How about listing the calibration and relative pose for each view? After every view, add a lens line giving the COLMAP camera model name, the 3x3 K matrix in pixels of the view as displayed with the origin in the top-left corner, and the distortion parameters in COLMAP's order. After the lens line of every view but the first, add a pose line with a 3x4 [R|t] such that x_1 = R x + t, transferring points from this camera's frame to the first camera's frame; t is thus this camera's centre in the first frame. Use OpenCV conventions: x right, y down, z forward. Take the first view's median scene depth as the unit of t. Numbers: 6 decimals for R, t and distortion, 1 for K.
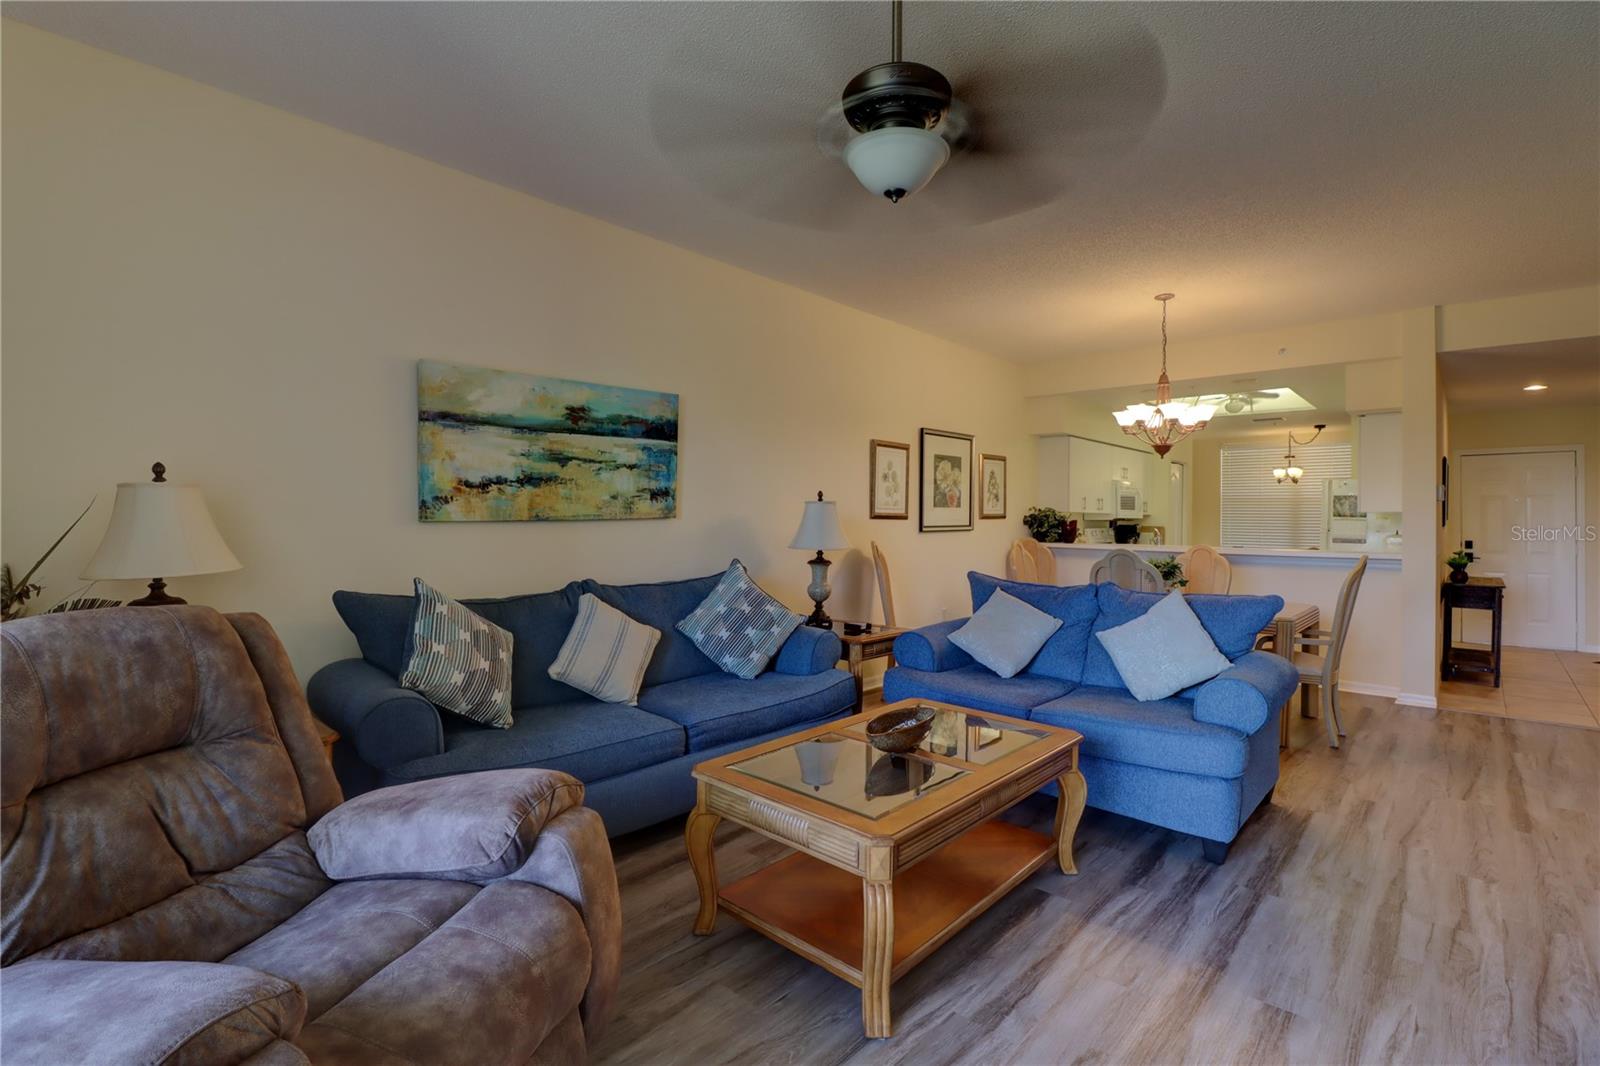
lens RADIAL K [[740.3, 0, 792.5], [0, 740.3, 514.0], [0, 0, 1]] dist [-0.000219, -0.013775]
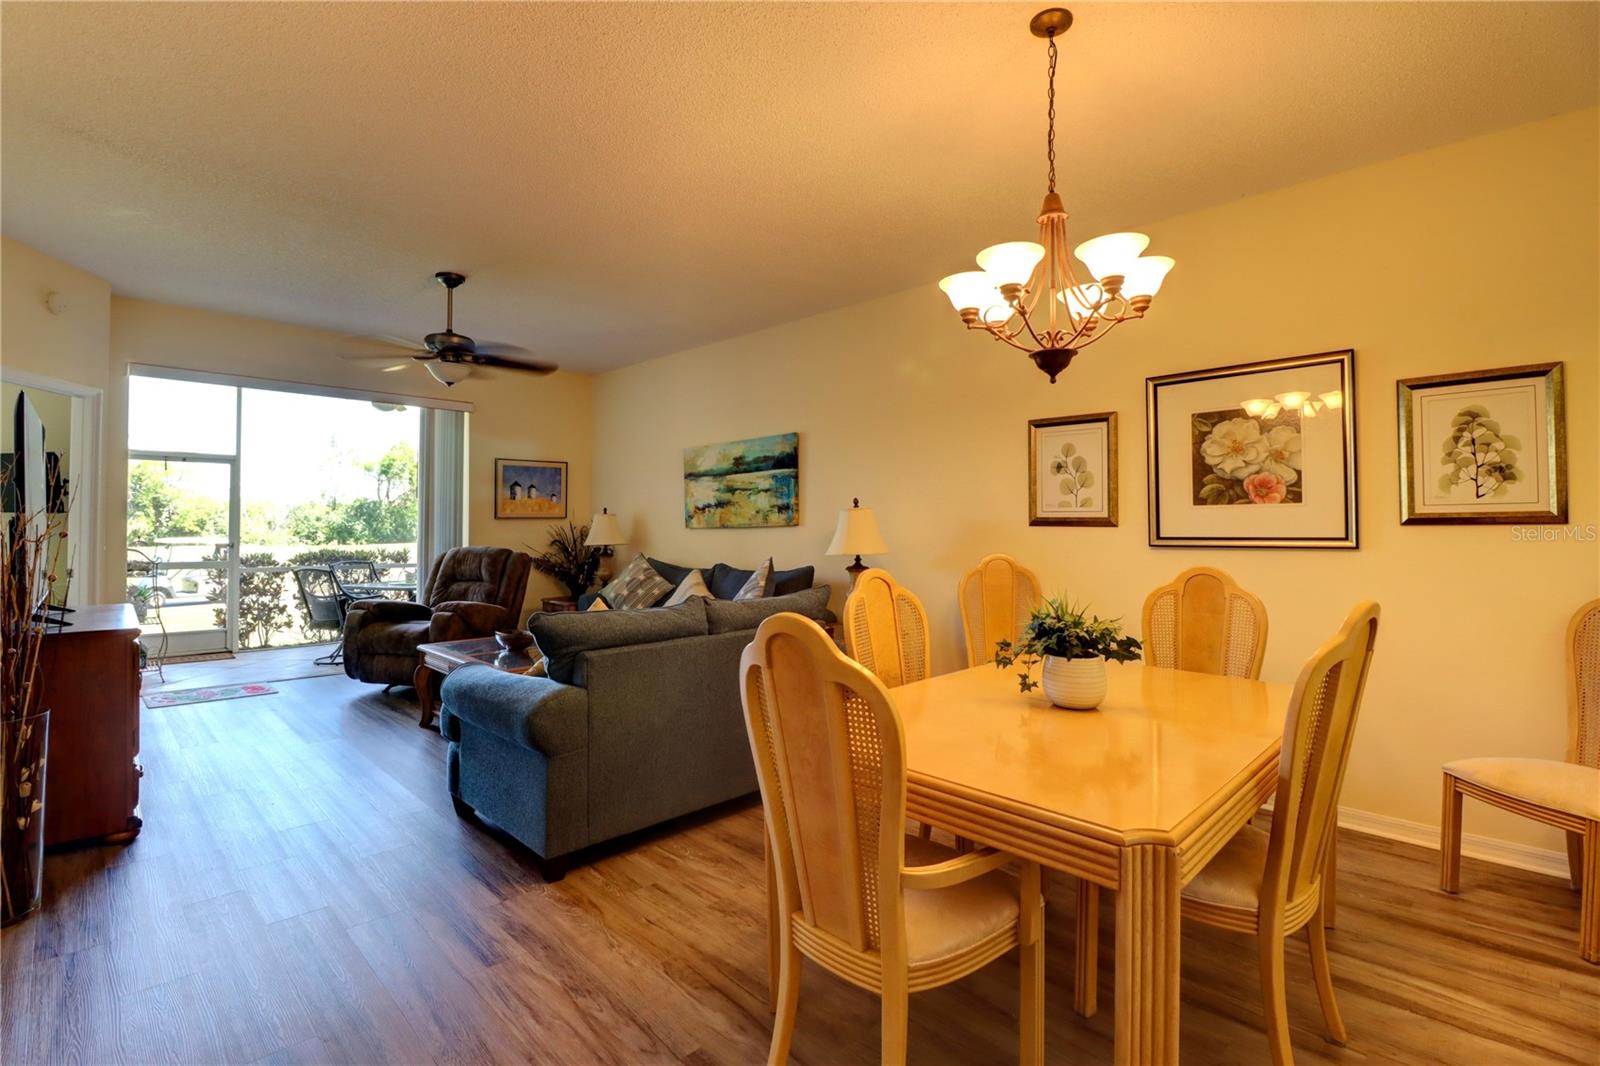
lens RADIAL K [[740.3, 0, 792.5], [0, 740.3, 514.0], [0, 0, 1]] dist [-0.000219, -0.013775]
pose [[-0.044732, -0.023023, -0.998734, 1.252697], [0.003576, 0.999724, -0.023206, 0.016238], [0.998993, -0.004610, -0.044637, 1.136754]]
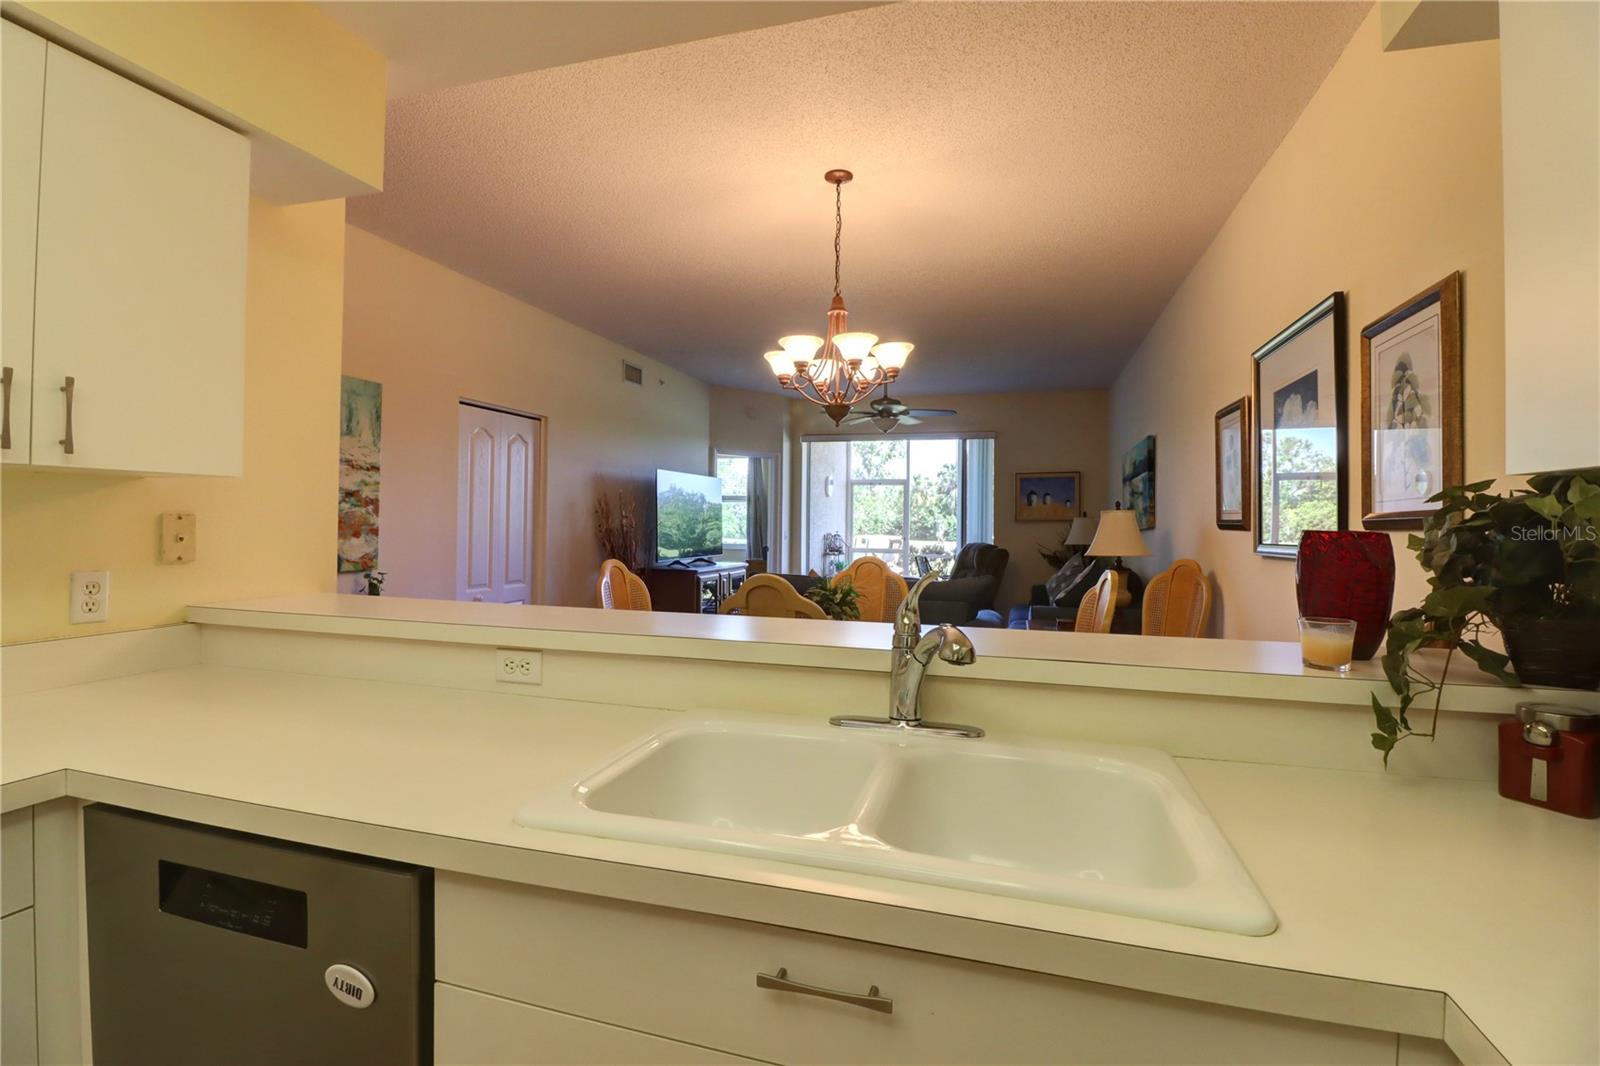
lens RADIAL K [[740.3, 0, 792.5], [0, 740.3, 514.0], [0, 0, 1]] dist [-0.000219, -0.013775]
pose [[-0.897620, -0.023618, -0.440138, 1.077821], [-0.016140, 0.999655, -0.020726, 0.018478], [0.440475, -0.011501, -0.897691, 2.057655]]
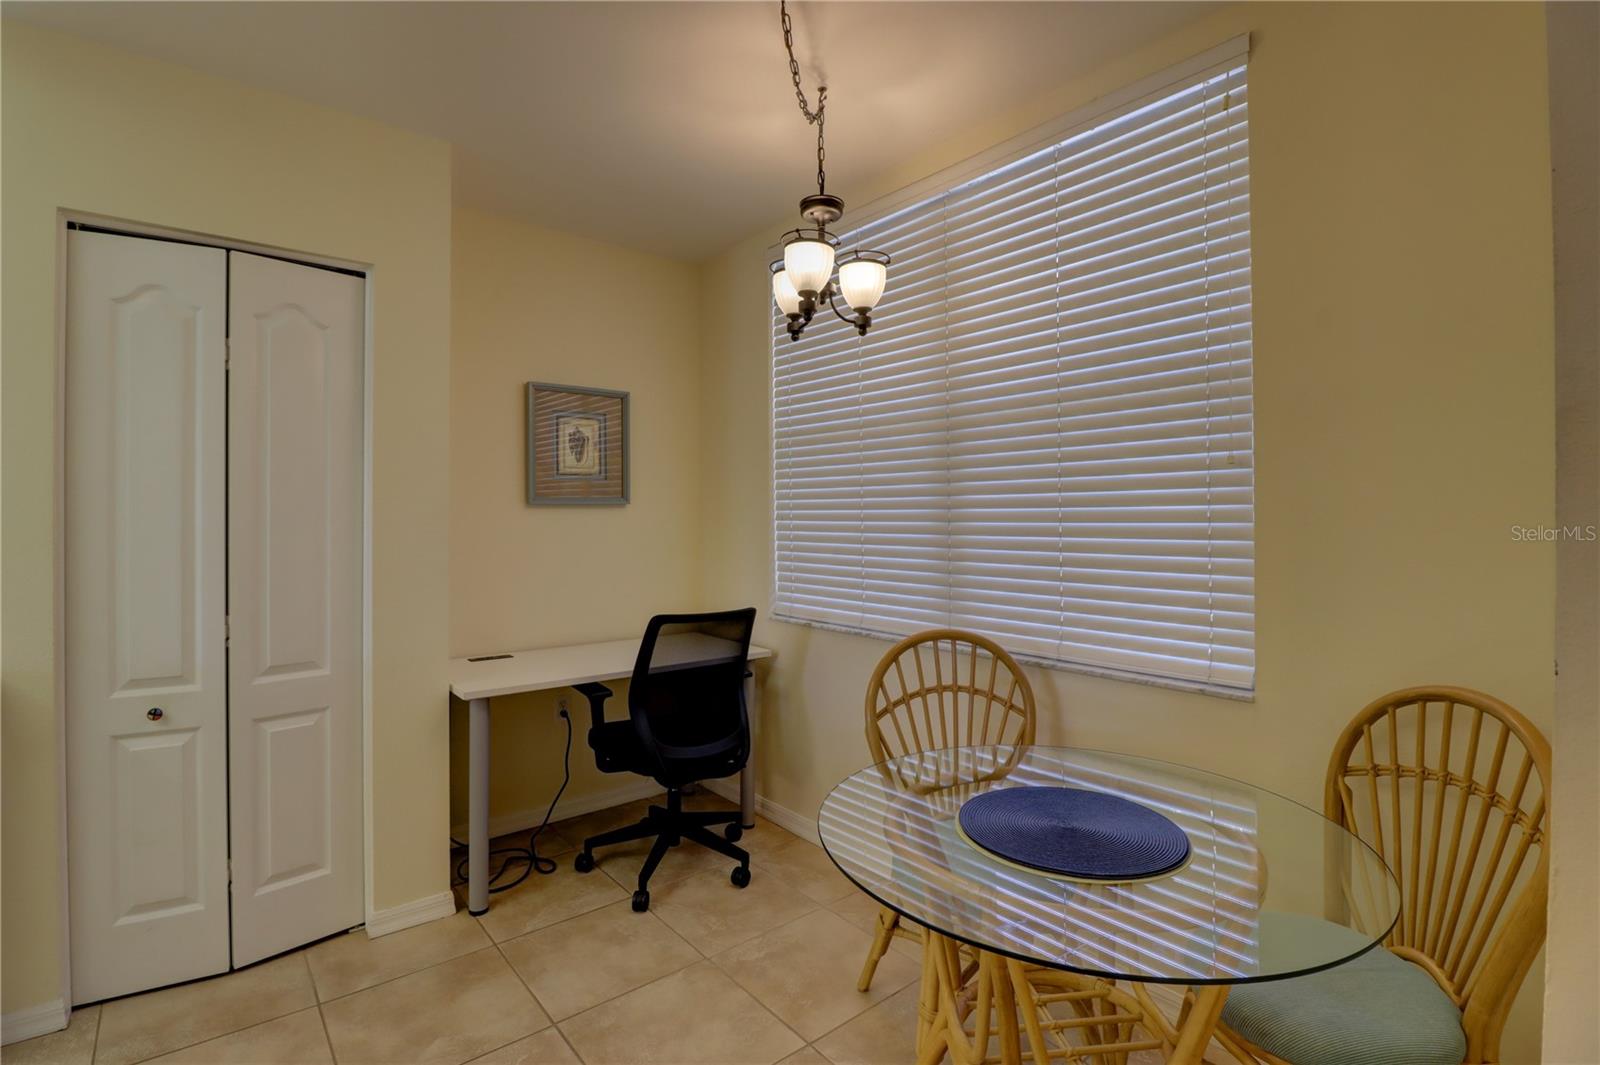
lens RADIAL K [[740.3, 0, 792.5], [0, 740.3, 513.5], [0, 0, 1]] dist [-0.000219, -0.013775]
pose [[0.991684, -0.011930, -0.128142, 1.756379], [0.012436, 0.999918, 0.003148, 0.026701], [0.128094, -0.004715, 0.991751, 1.996099]]
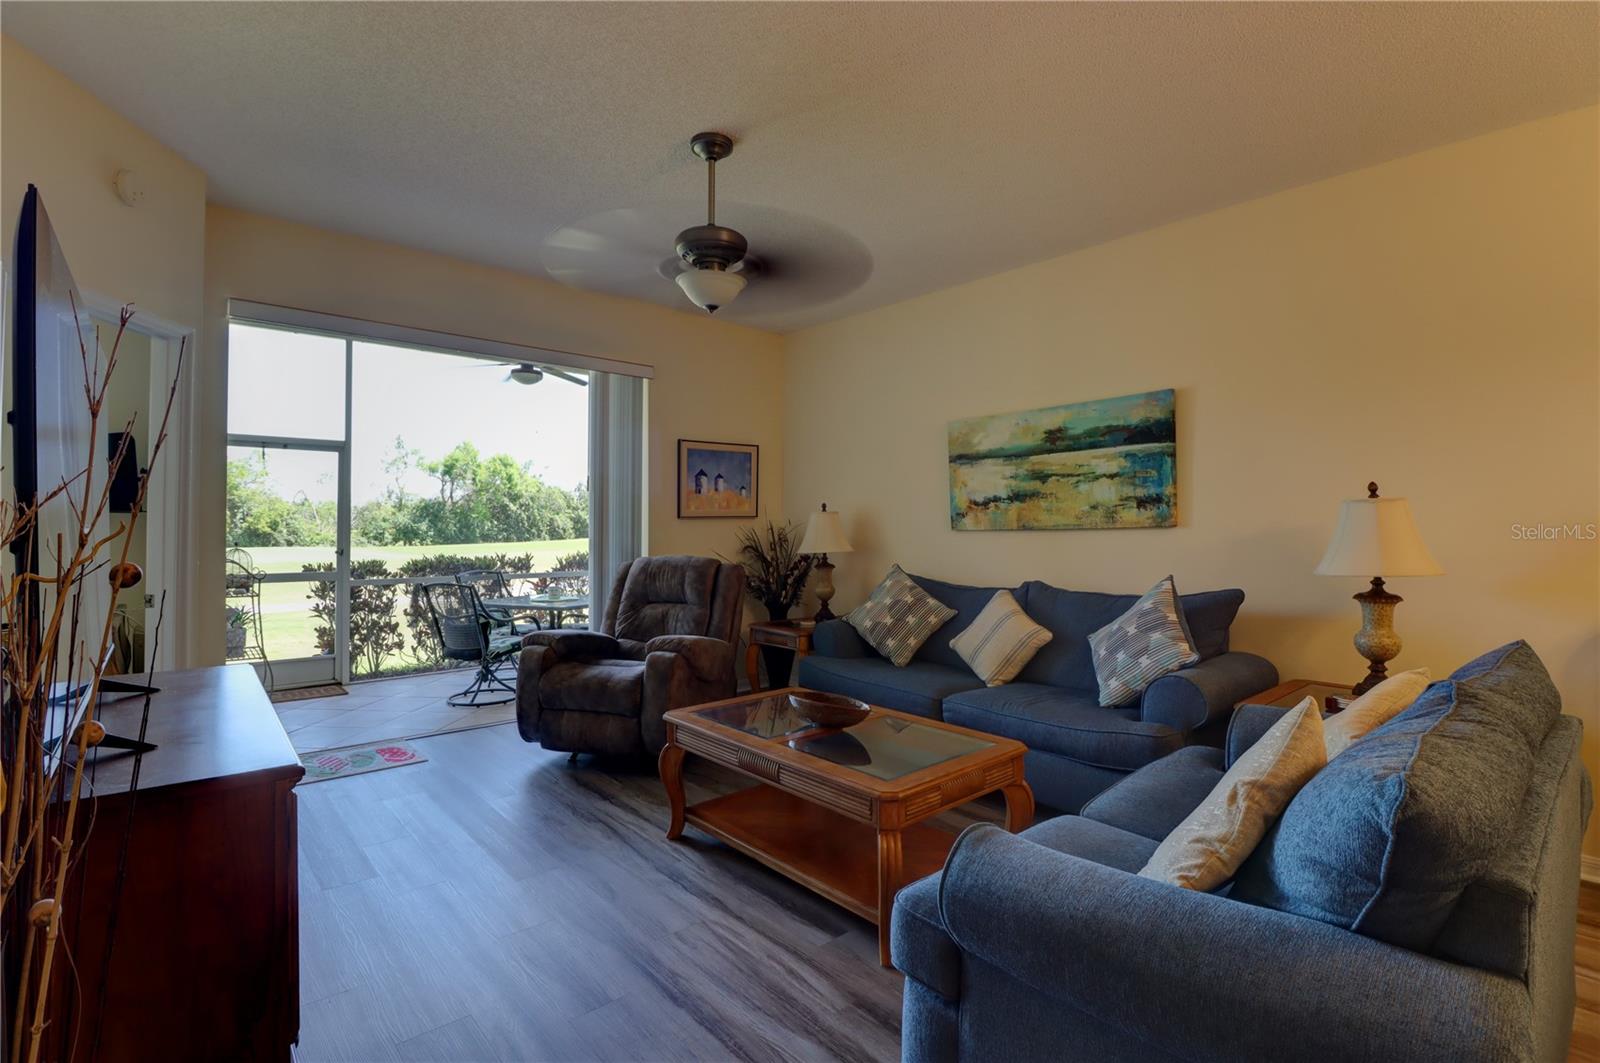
lens RADIAL K [[743.7, 0, 790.6], [0, 743.7, 515.2], [0, 0, 1]] dist [0.000023, -0.013924]
pose [[-0.108863, -0.020814, -0.993839, 0.839896], [0.005427, 0.999753, -0.021532, 0.008522], [0.994042, -0.007738, -0.108724, 0.690029]]
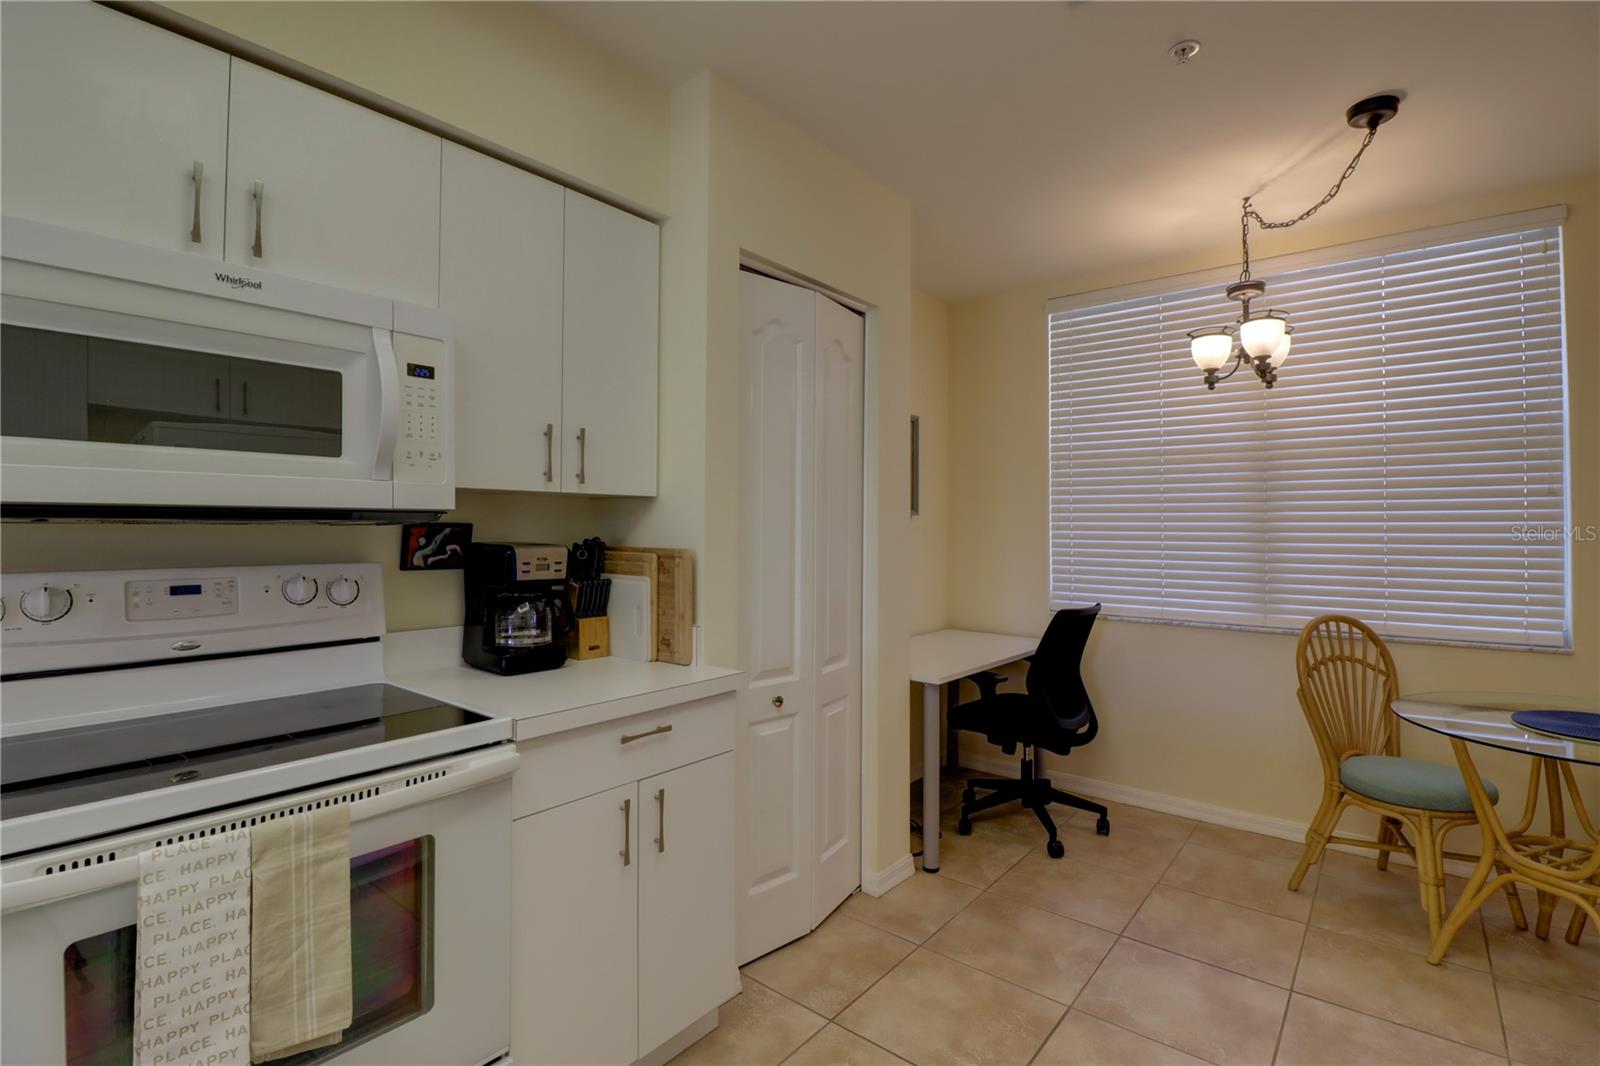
lens RADIAL K [[739.2, 0, 792.8], [0, 739.2, 515.7], [0, 0, 1]] dist [0.002283, -0.015416]
pose [[0.997905, -0.004664, 0.064533, 1.234837], [0.004957, 0.999978, -0.004389, 0.019984], [-0.064512, 0.004700, 0.997906, 1.869549]]
